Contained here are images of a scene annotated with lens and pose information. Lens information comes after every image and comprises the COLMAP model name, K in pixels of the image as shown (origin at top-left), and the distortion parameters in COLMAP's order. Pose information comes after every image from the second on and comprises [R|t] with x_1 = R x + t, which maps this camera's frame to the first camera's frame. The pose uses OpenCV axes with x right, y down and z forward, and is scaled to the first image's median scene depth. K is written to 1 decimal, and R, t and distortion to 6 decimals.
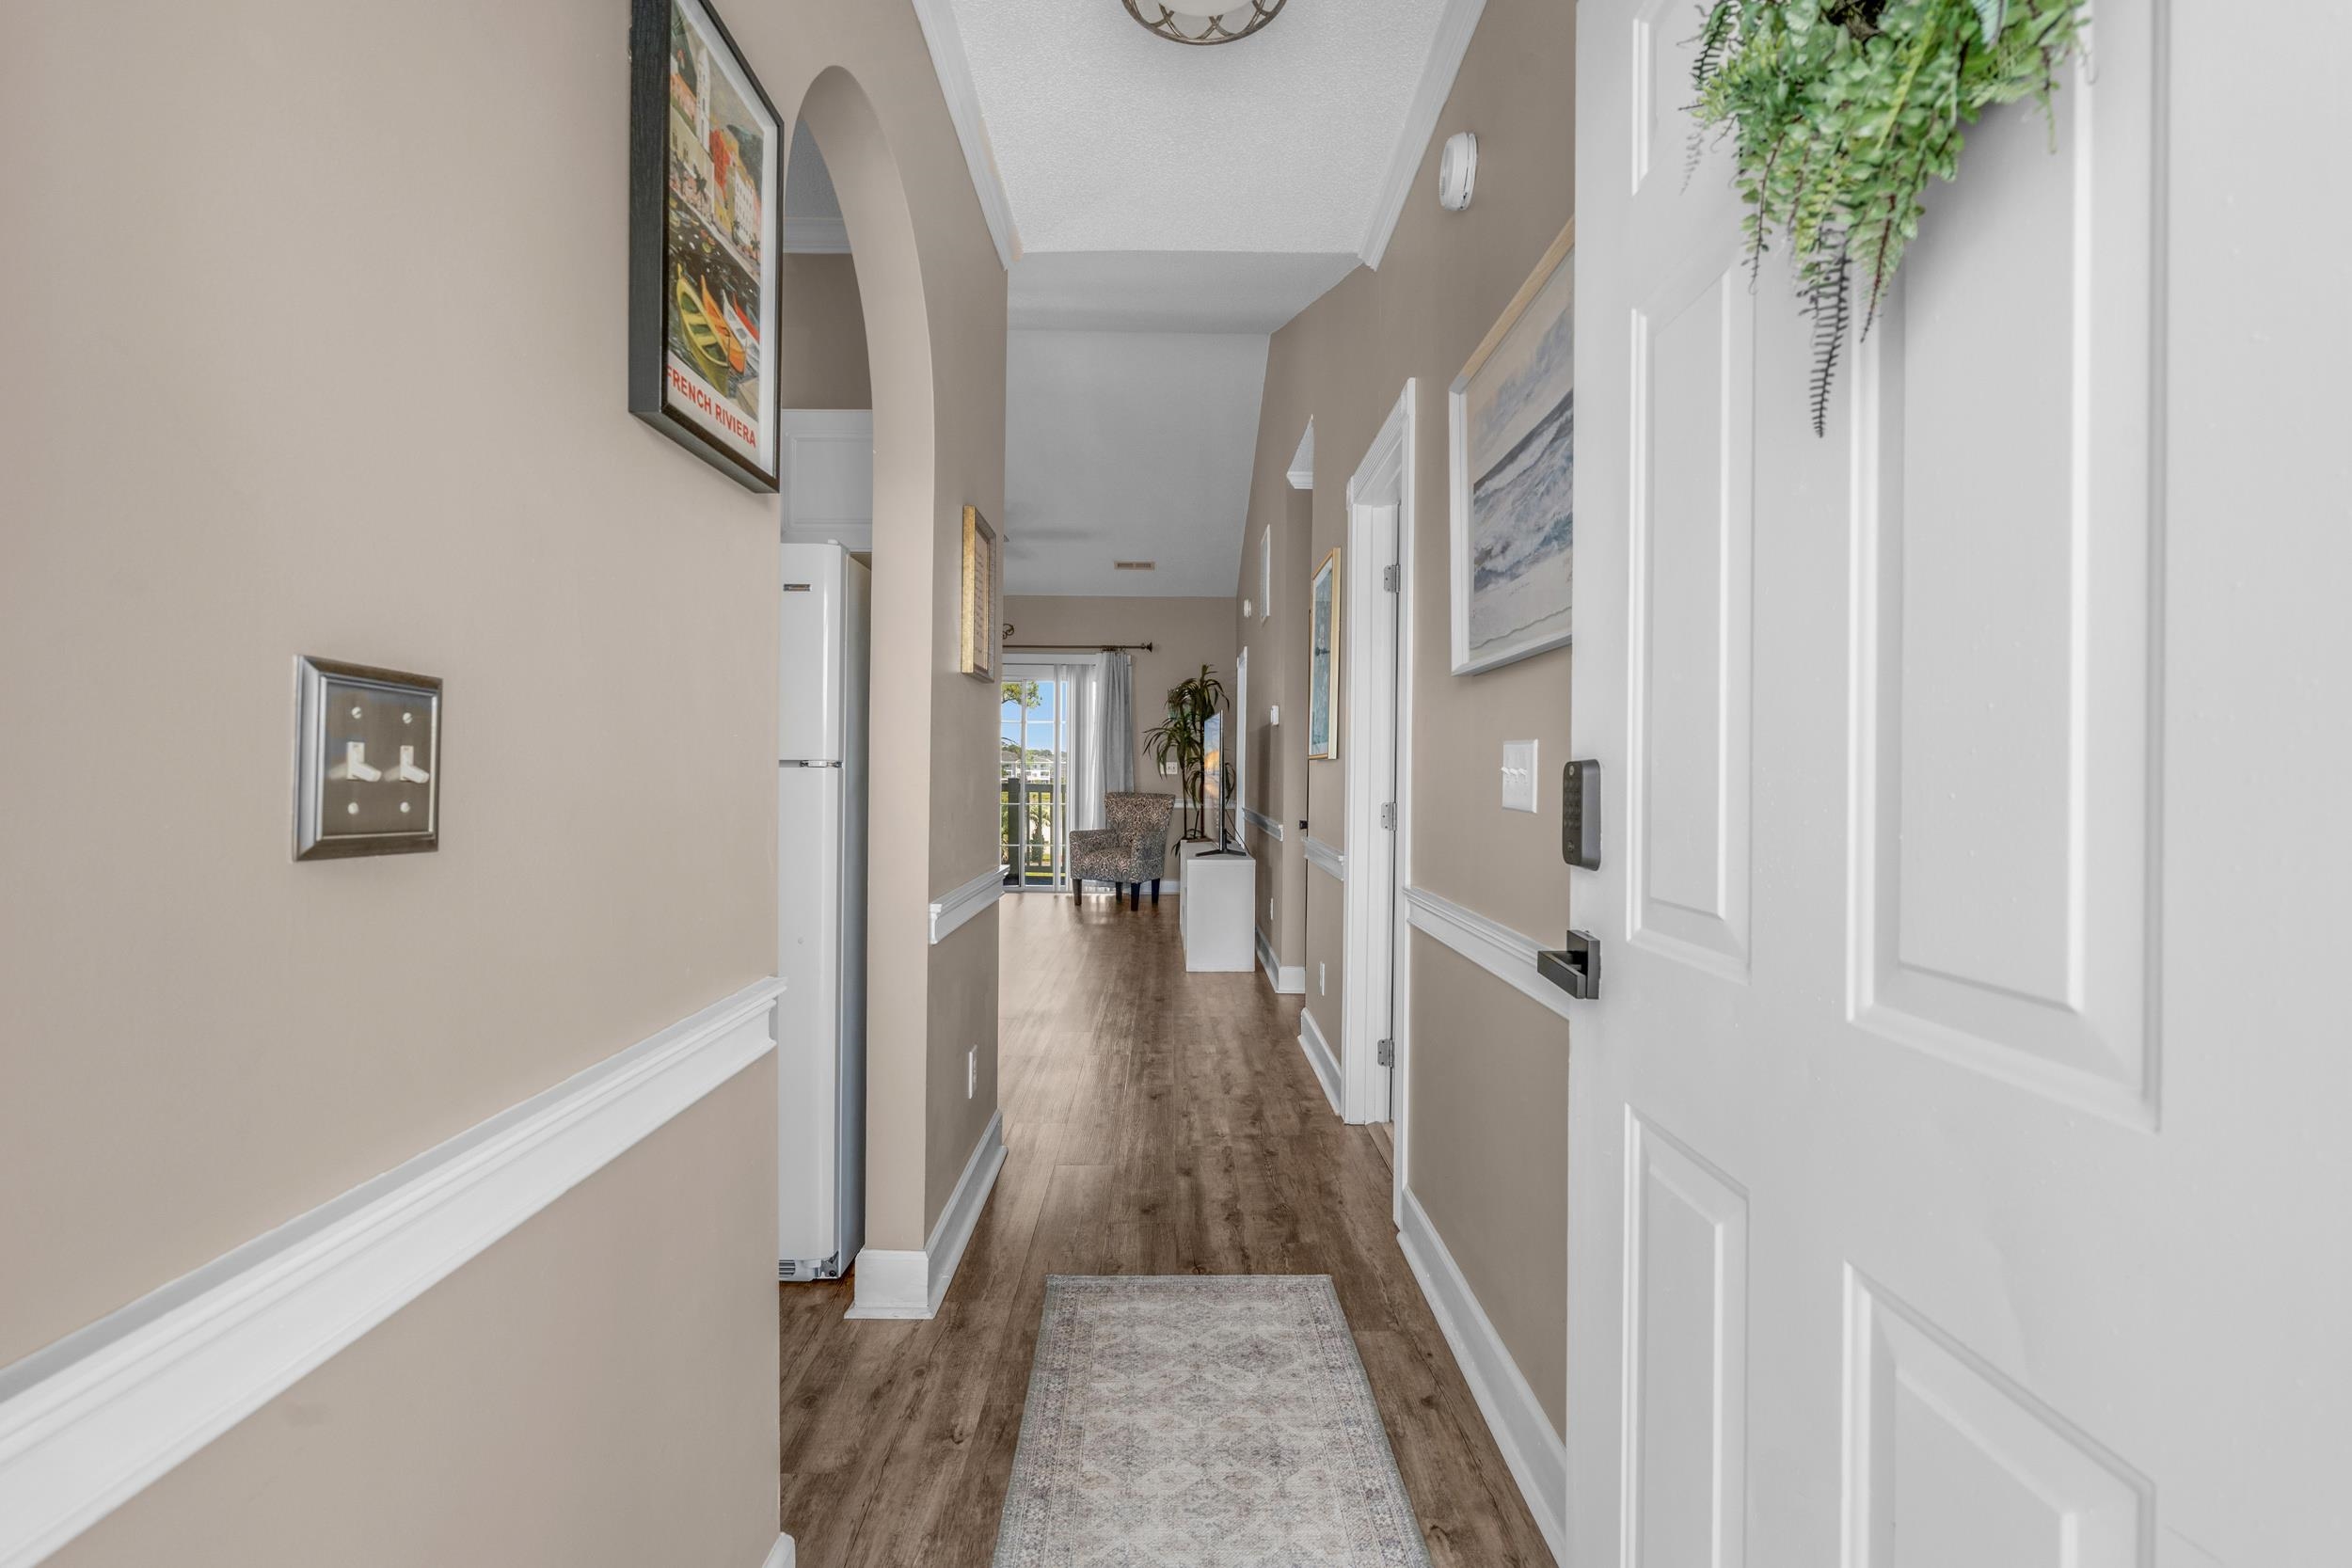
lens RADIAL K [[1064.6, 0, 1182.4], [0, 1064.6, 799.8], [0, 0, 1]] dist [-0.001192, 0.000252]
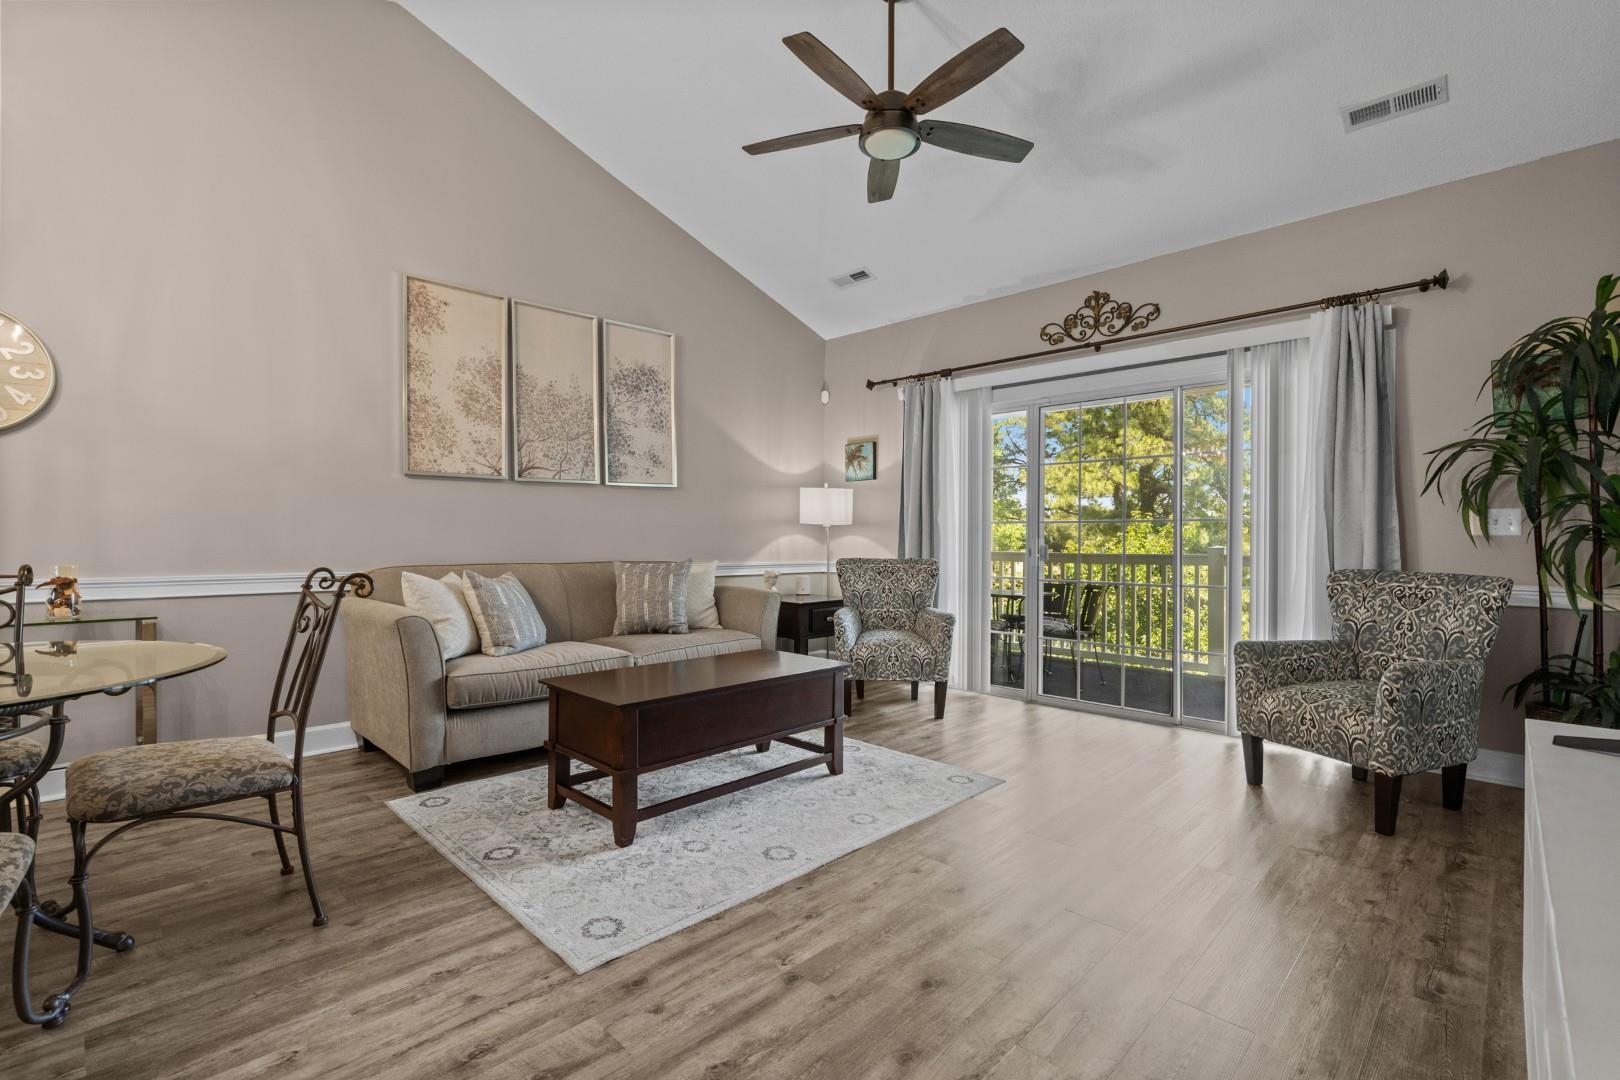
lens RADIAL K [[736.5, 0, 809.3], [0, 736.5, 538.2], [0, 0, 1]] dist [-0.001010, 0.000806]
pose [[0.711583, -0.006372, -0.702573, 0.000322], [-0.021825, 0.999276, -0.031168, -0.005038], [0.702263, 0.037512, 0.710928, 0.562127]]
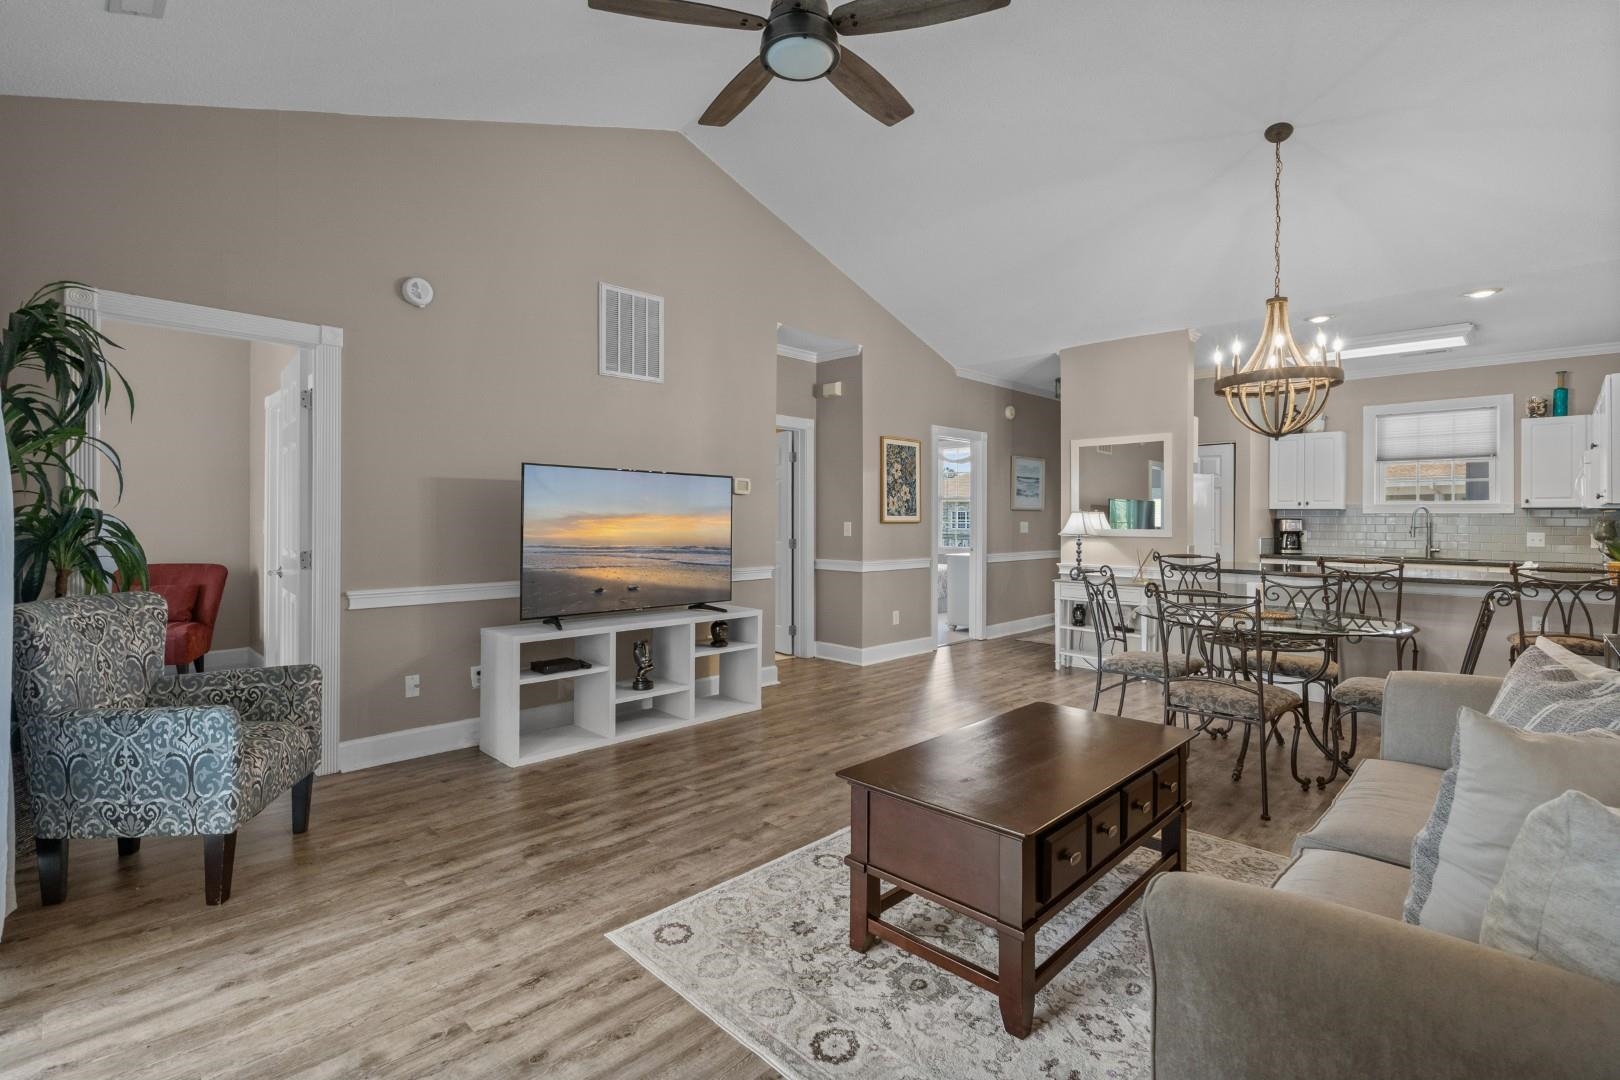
lens RADIAL K [[744.5, 0, 803.9], [0, 744.5, 517.3], [0, 0, 1]] dist [-0.001807, 0.000287]
pose [[-0.701643, -0.013402, 0.712403, -0.386166], [0.007327, 0.999635, 0.026022, -0.039847], [-0.712491, 0.023477, -0.701288, 0.994007]]
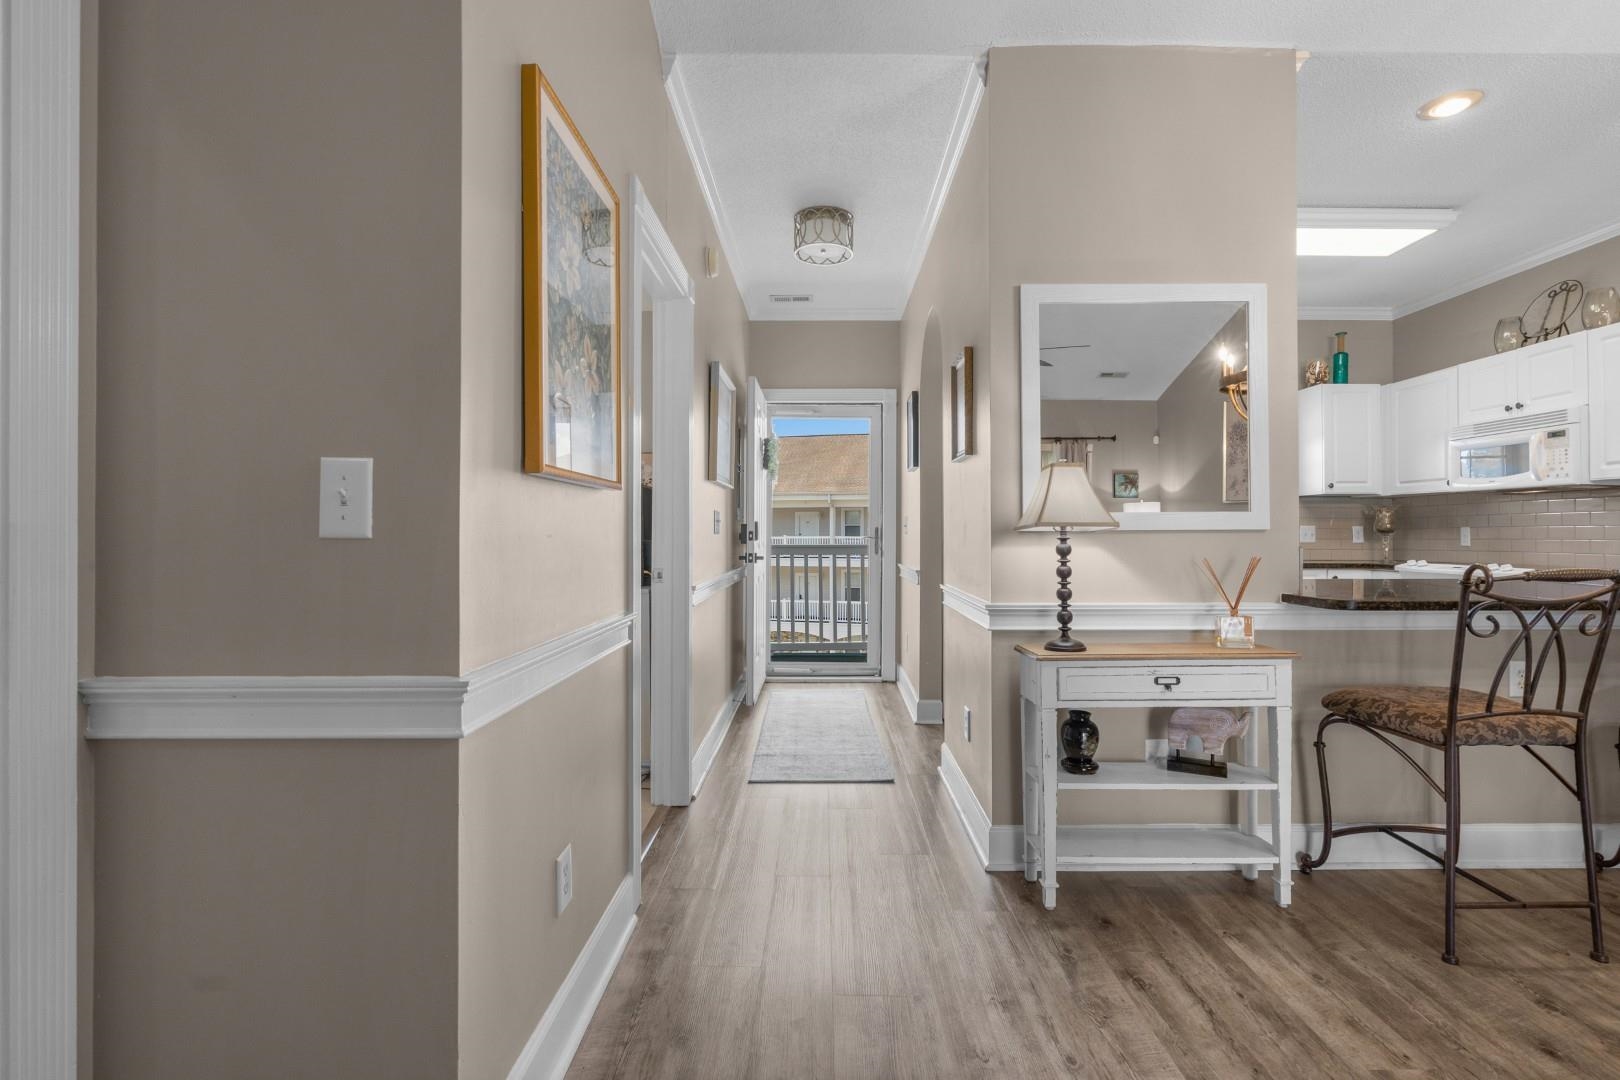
lens RADIAL K [[737.4, 0, 821.2], [0, 737.4, 526.7], [0, 0, 1]] dist [-0.002431, -0.000025]
pose [[-0.999913, -0.011218, 0.006904, -0.003502], [-0.011082, 0.999750, 0.019407, -0.009150], [-0.007120, 0.019329, -0.999788, 0.603061]]
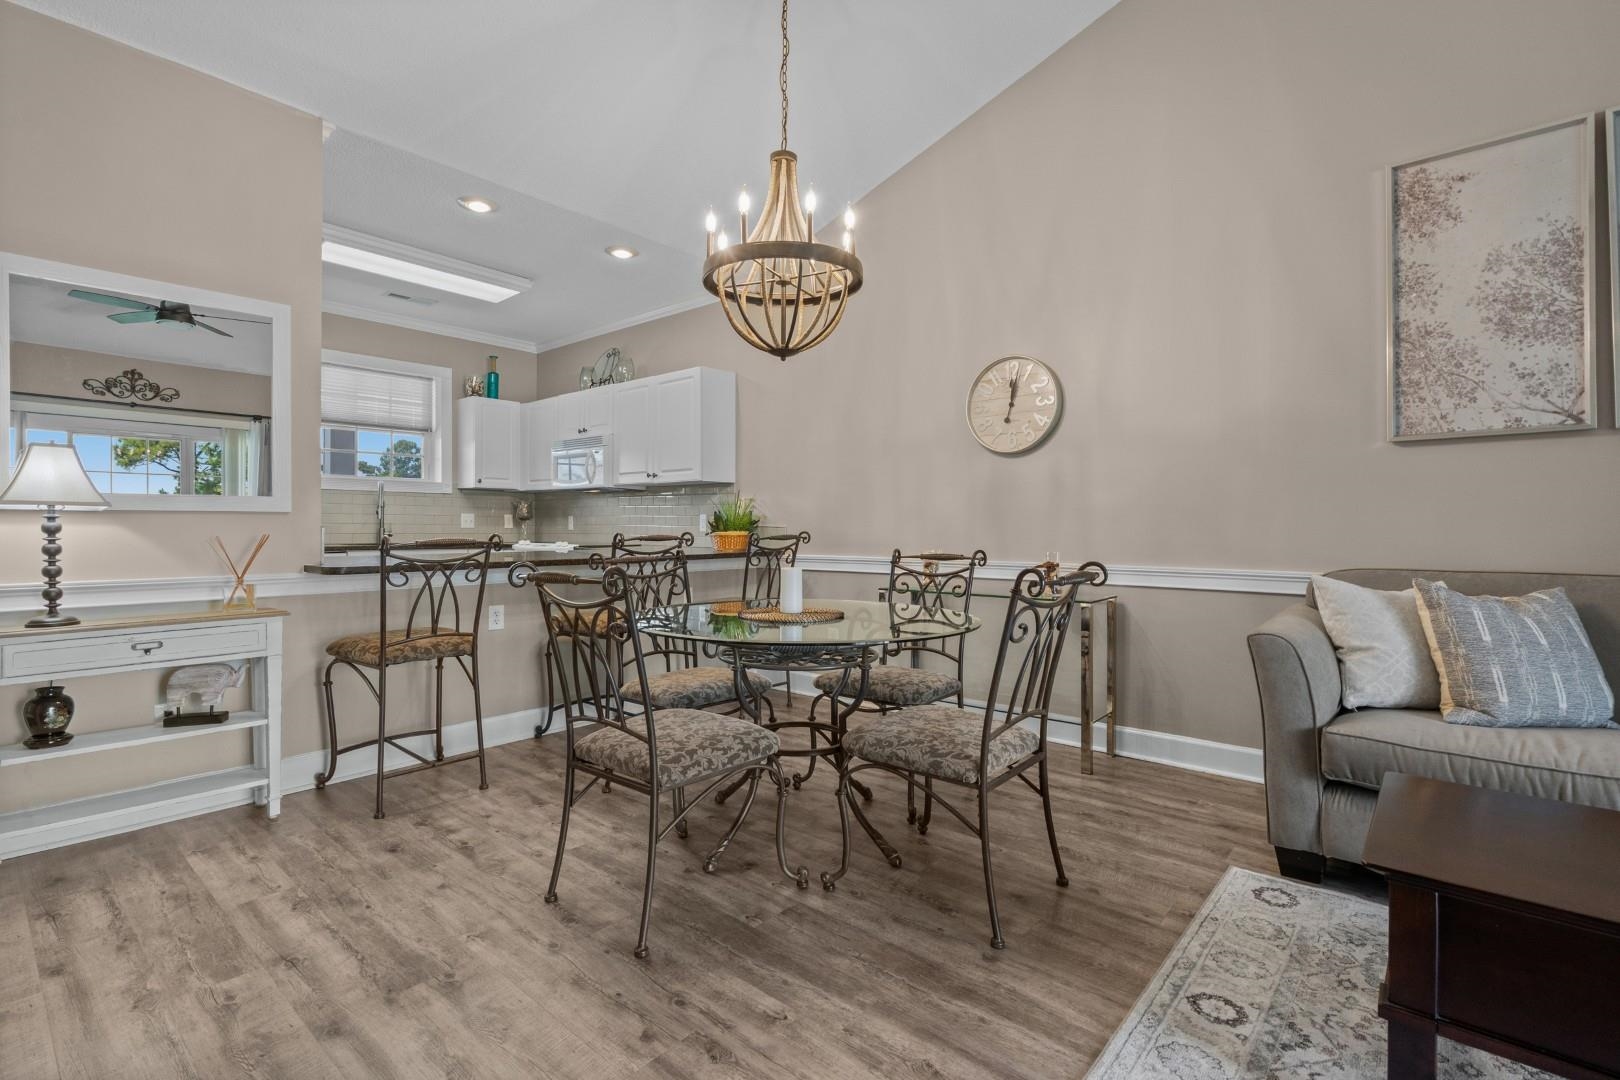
lens RADIAL K [[741.6, 0, 807.6], [0, 741.6, 527.8], [0, 0, 1]] dist [-0.000377, -0.000026]
pose [[-0.658239, -0.012392, -0.752707, -0.067578], [-0.034298, 0.999320, 0.013542, -0.009940], [0.752028, 0.034730, -0.658216, 0.713529]]
